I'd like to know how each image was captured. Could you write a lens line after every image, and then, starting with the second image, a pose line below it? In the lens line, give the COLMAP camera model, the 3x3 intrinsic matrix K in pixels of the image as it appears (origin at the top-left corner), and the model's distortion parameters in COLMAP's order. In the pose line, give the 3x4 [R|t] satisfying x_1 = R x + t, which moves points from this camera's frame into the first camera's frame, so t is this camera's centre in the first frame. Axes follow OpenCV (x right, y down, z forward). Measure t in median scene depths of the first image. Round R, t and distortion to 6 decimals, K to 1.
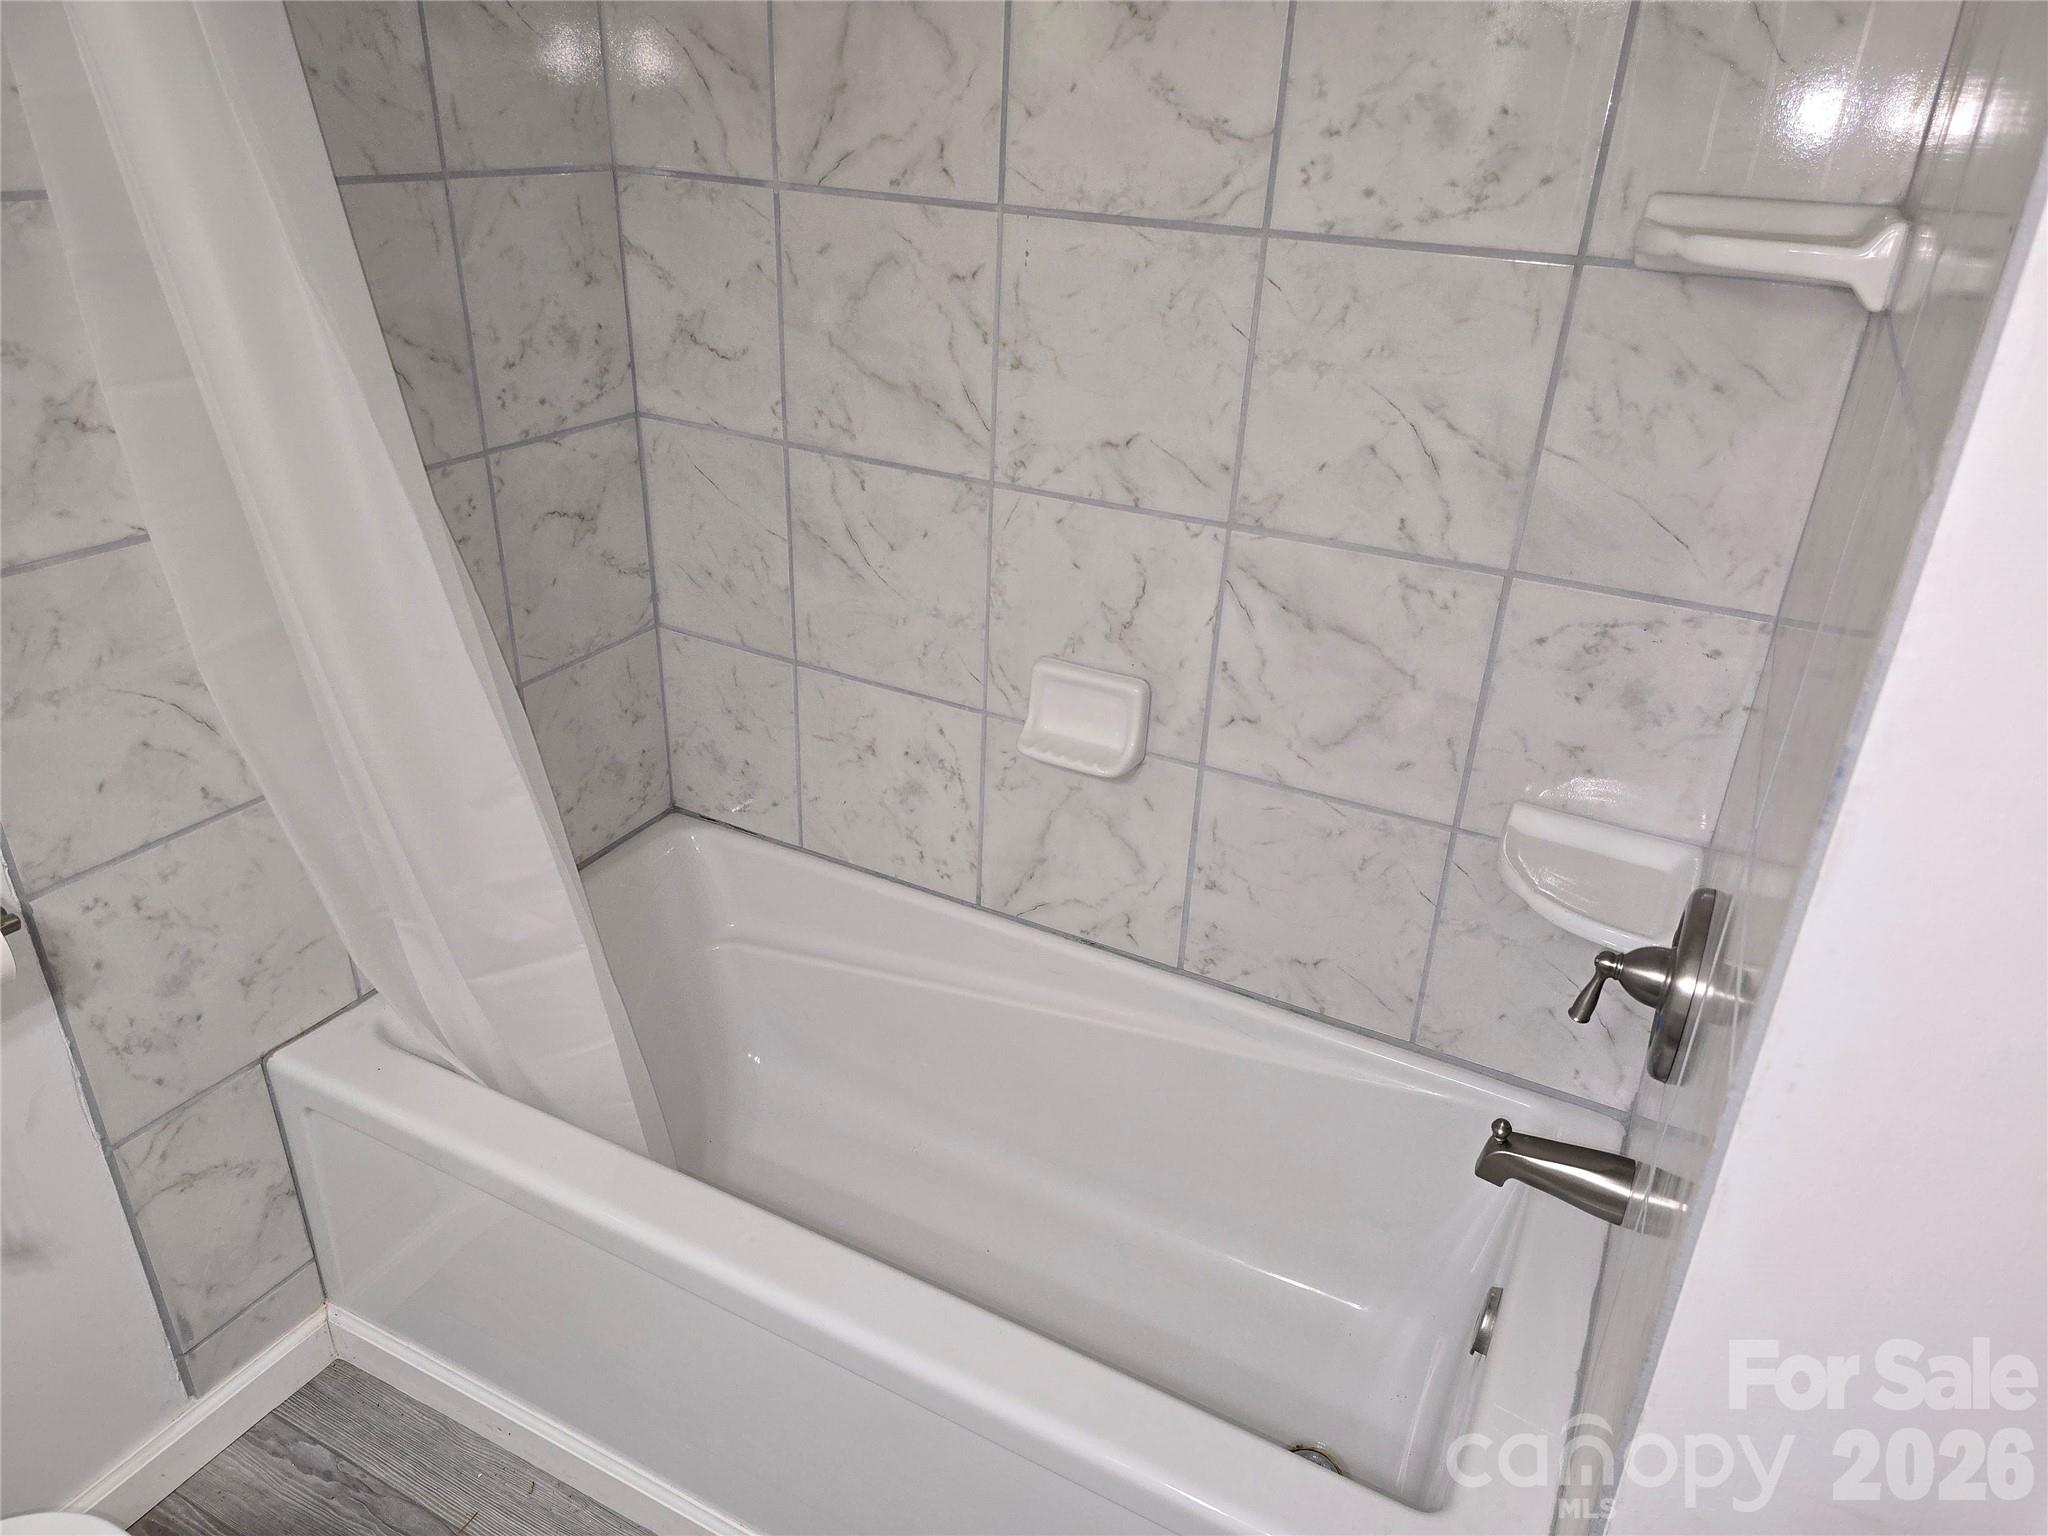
lens RADIAL K [[1378.2, 0, 1027.6], [0, 1378.2, 774.7], [0, 0, 1]] dist [0.037811, -0.008760]
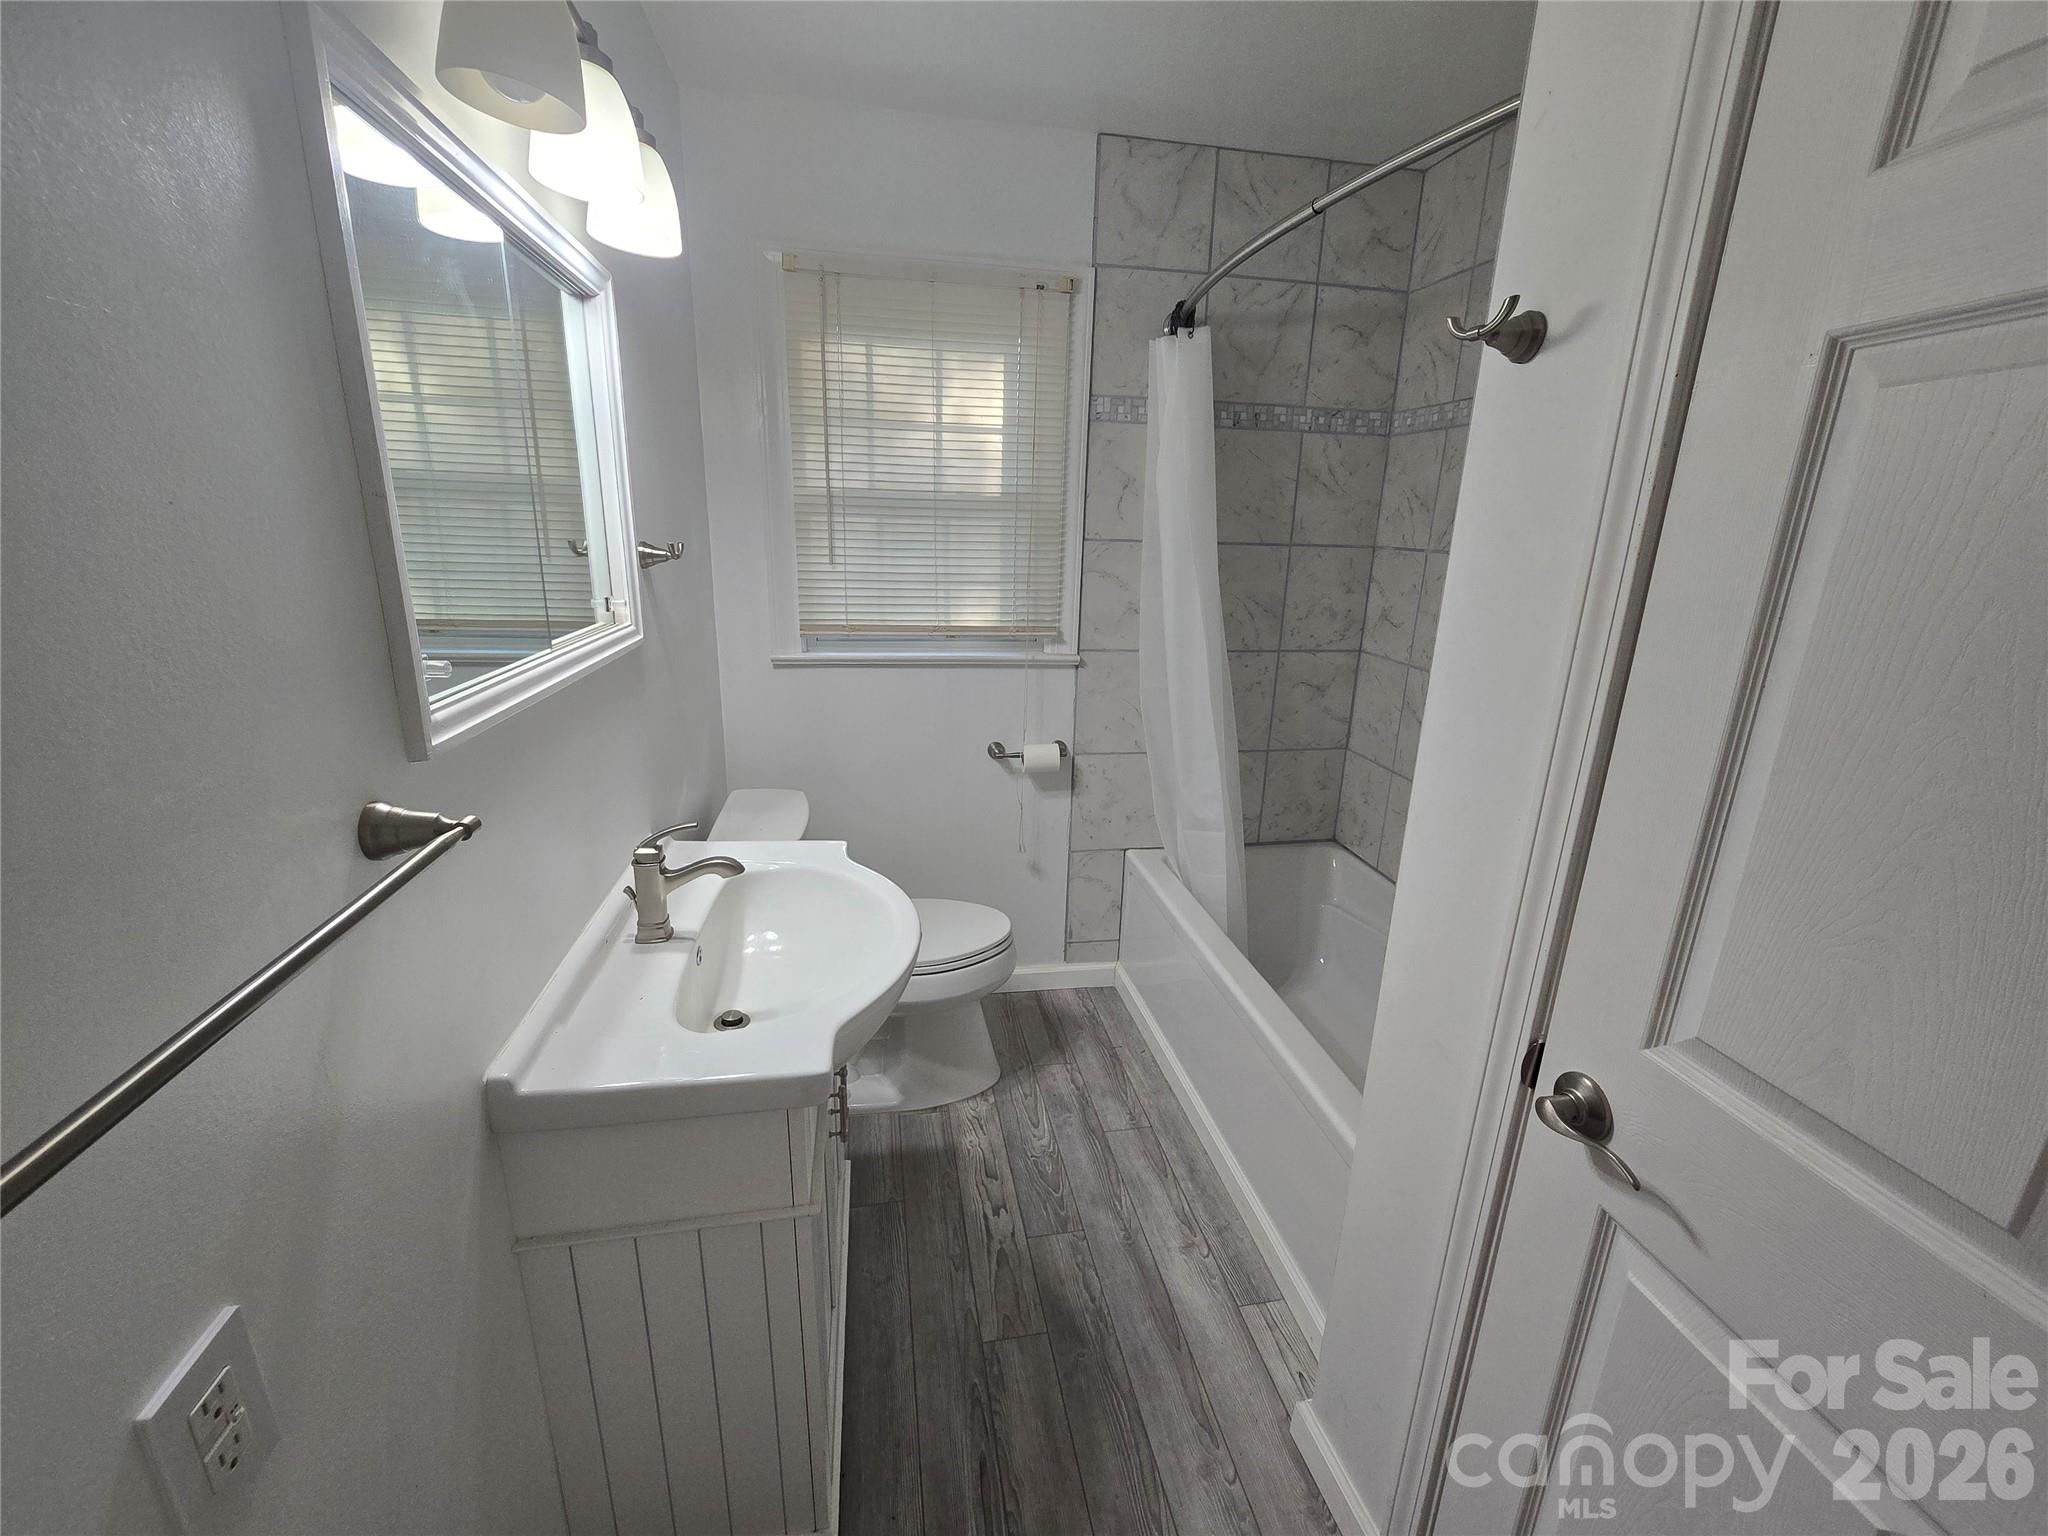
lens RADIAL K [[834.6, 0, 1018.8], [0, 834.6, 763.7], [0, 0, 1]] dist [0.003899, 0.001341]
pose [[0.606031, 0.200485, -0.769761, 0.478740], [-0.364558, 0.930104, -0.044768, 0.176942], [0.706983, 0.307754, 0.636760, -0.196855]]
